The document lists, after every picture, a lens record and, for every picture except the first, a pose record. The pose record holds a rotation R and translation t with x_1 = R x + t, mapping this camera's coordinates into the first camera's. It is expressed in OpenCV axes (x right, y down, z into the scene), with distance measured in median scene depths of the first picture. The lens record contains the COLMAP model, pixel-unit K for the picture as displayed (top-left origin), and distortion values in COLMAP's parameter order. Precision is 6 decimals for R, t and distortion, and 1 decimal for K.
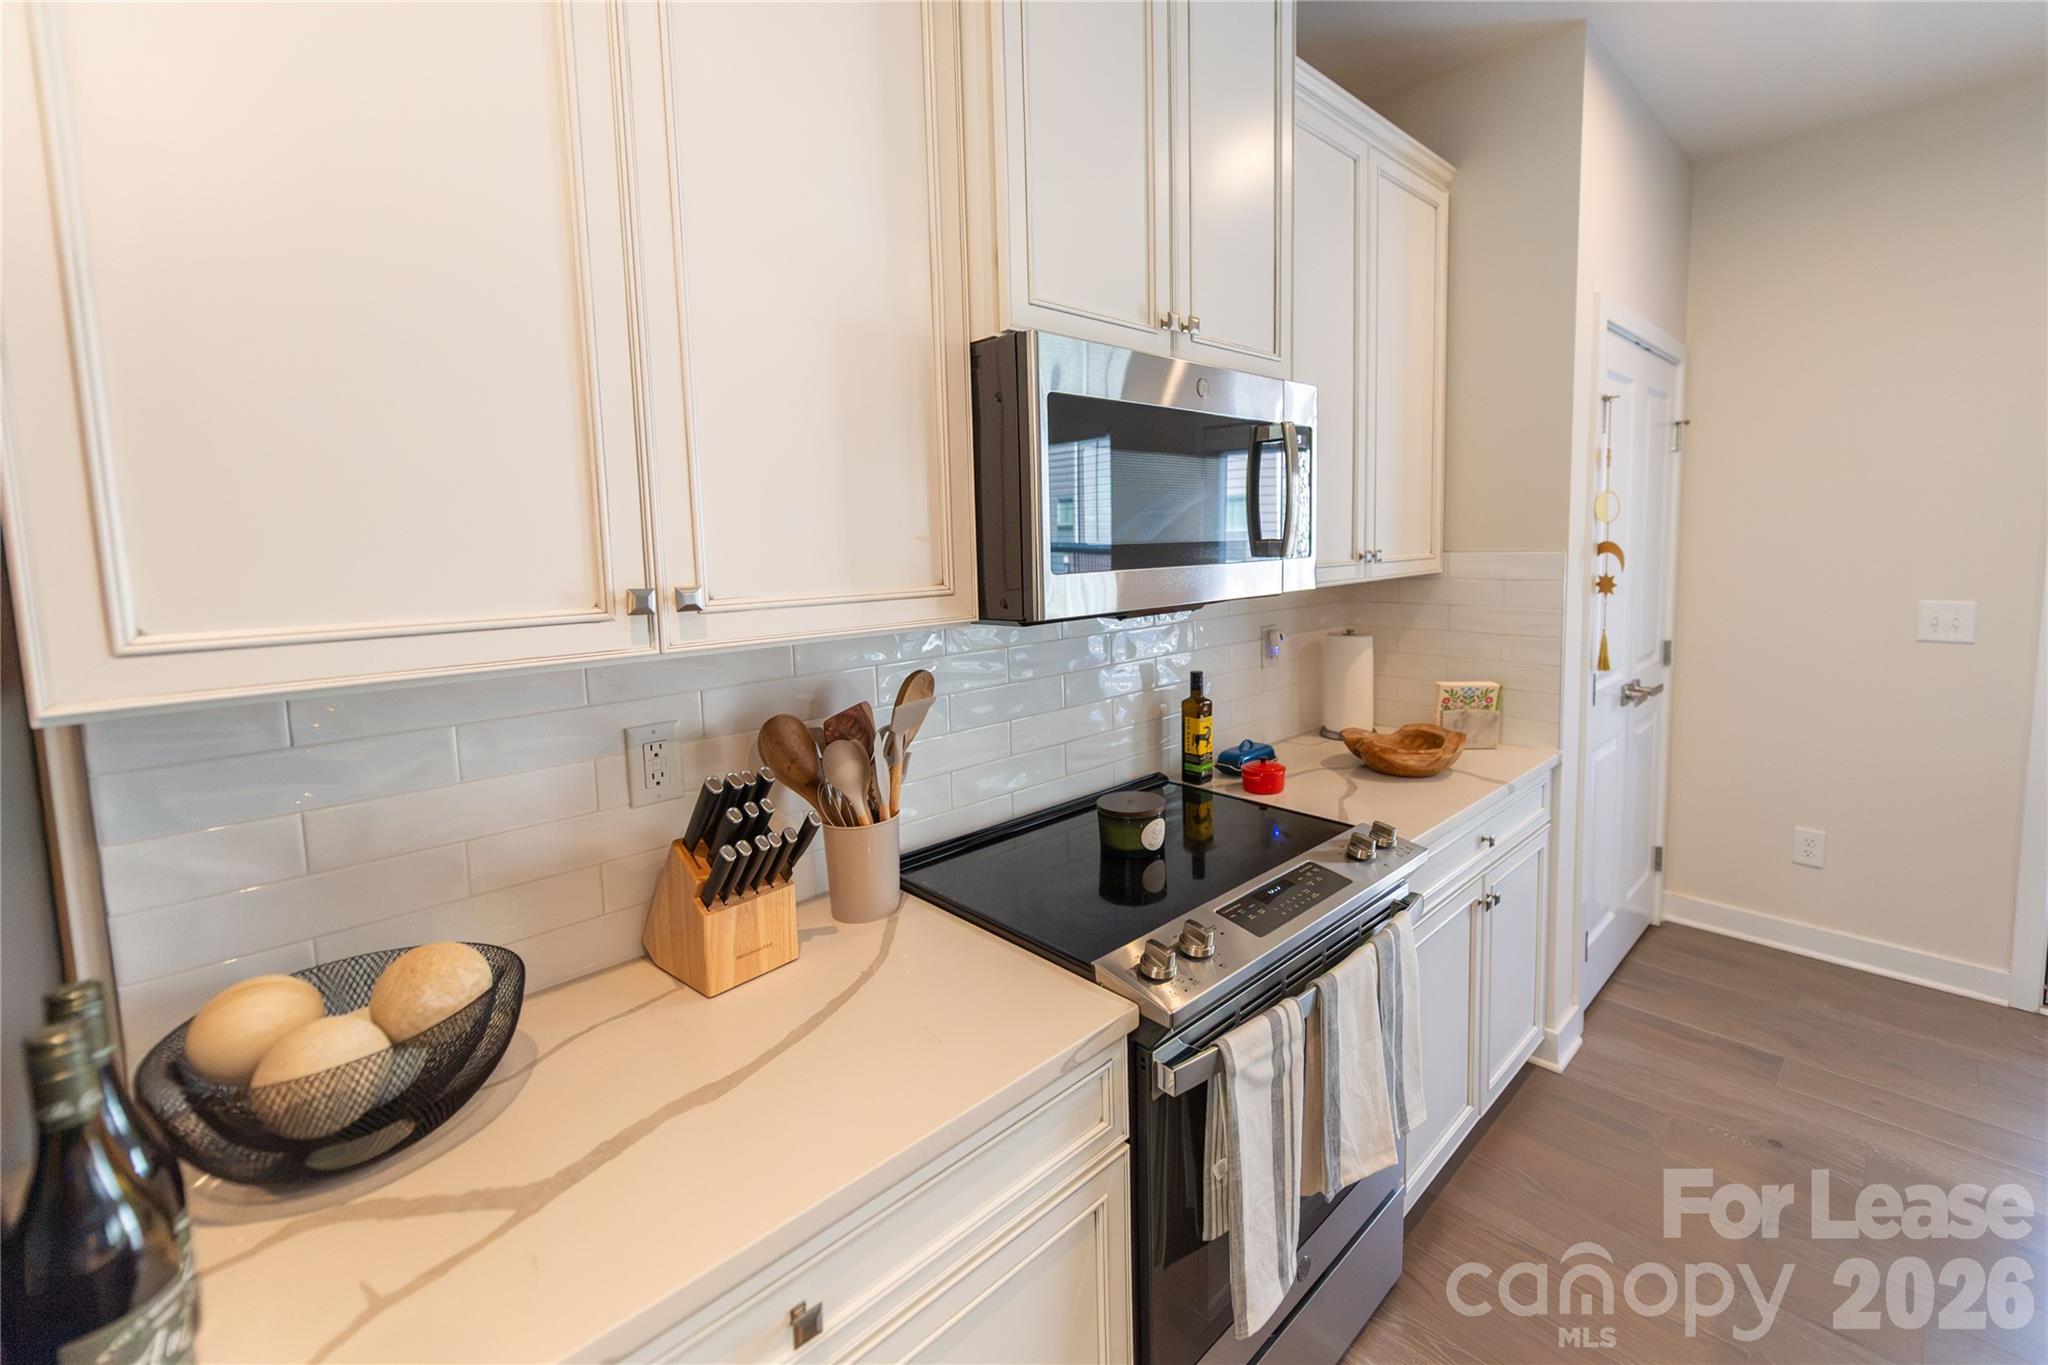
lens RADIAL K [[851.7, 0, 1080.9], [0, 851.7, 618.4], [0, 0, 1]] dist [0.003855, 0.000082]
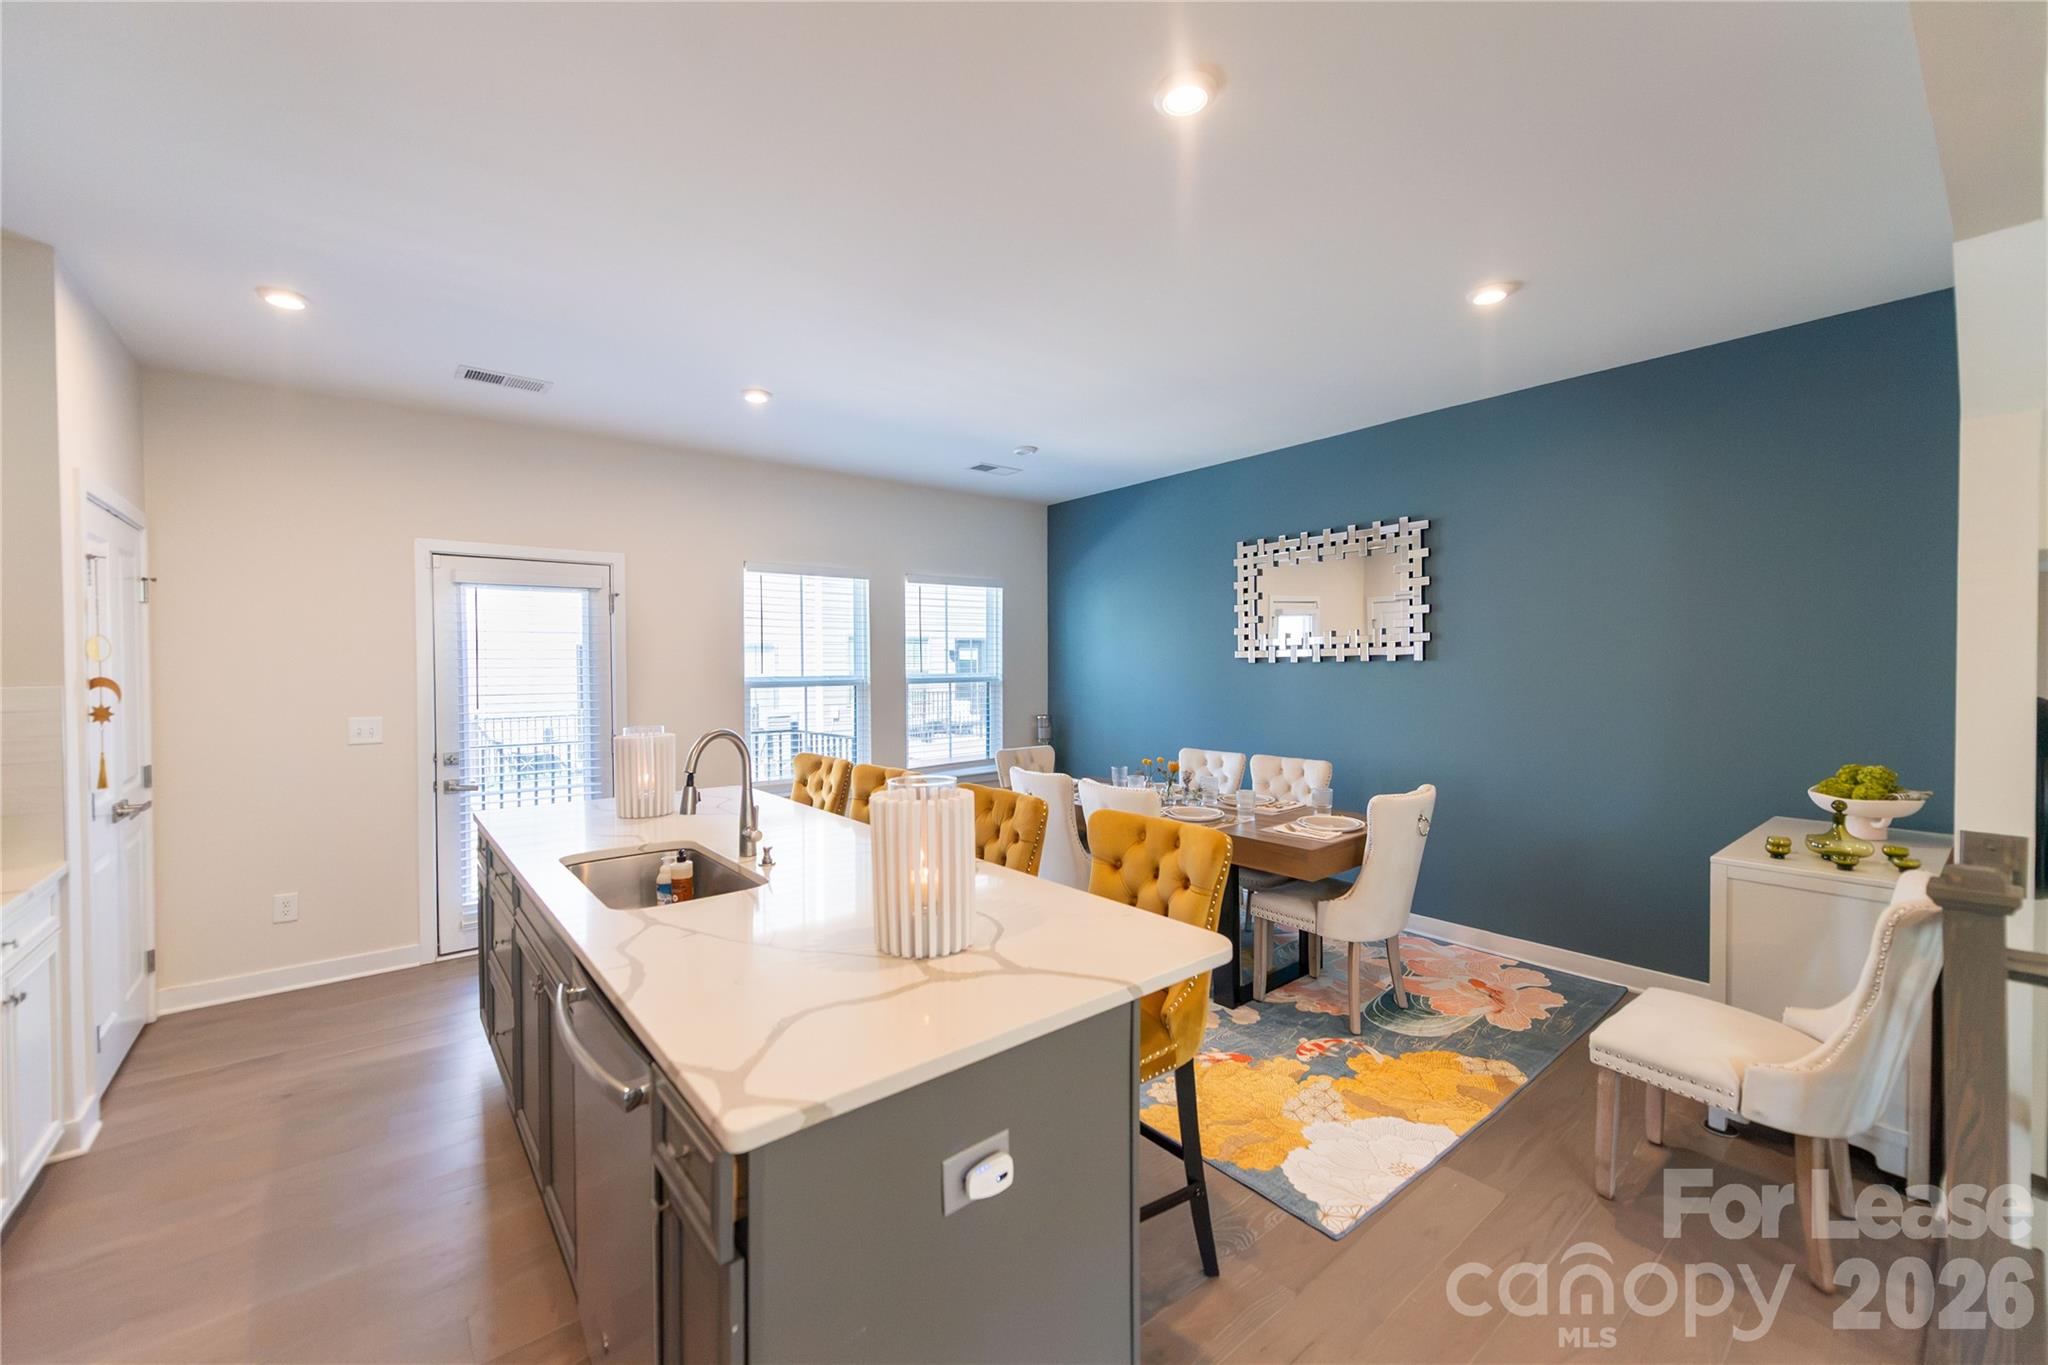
lens RADIAL K [[802.4, 0, 1024.6], [0, 802.4, 672.9], [0, 0, 1]] dist [0.002842, -0.000650]
pose [[0.087449, 0.008706, 0.996131, -0.361054], [0.097106, 0.995125, -0.017222, 0.044282], [-0.991425, 0.098236, 0.086177, -0.344559]]
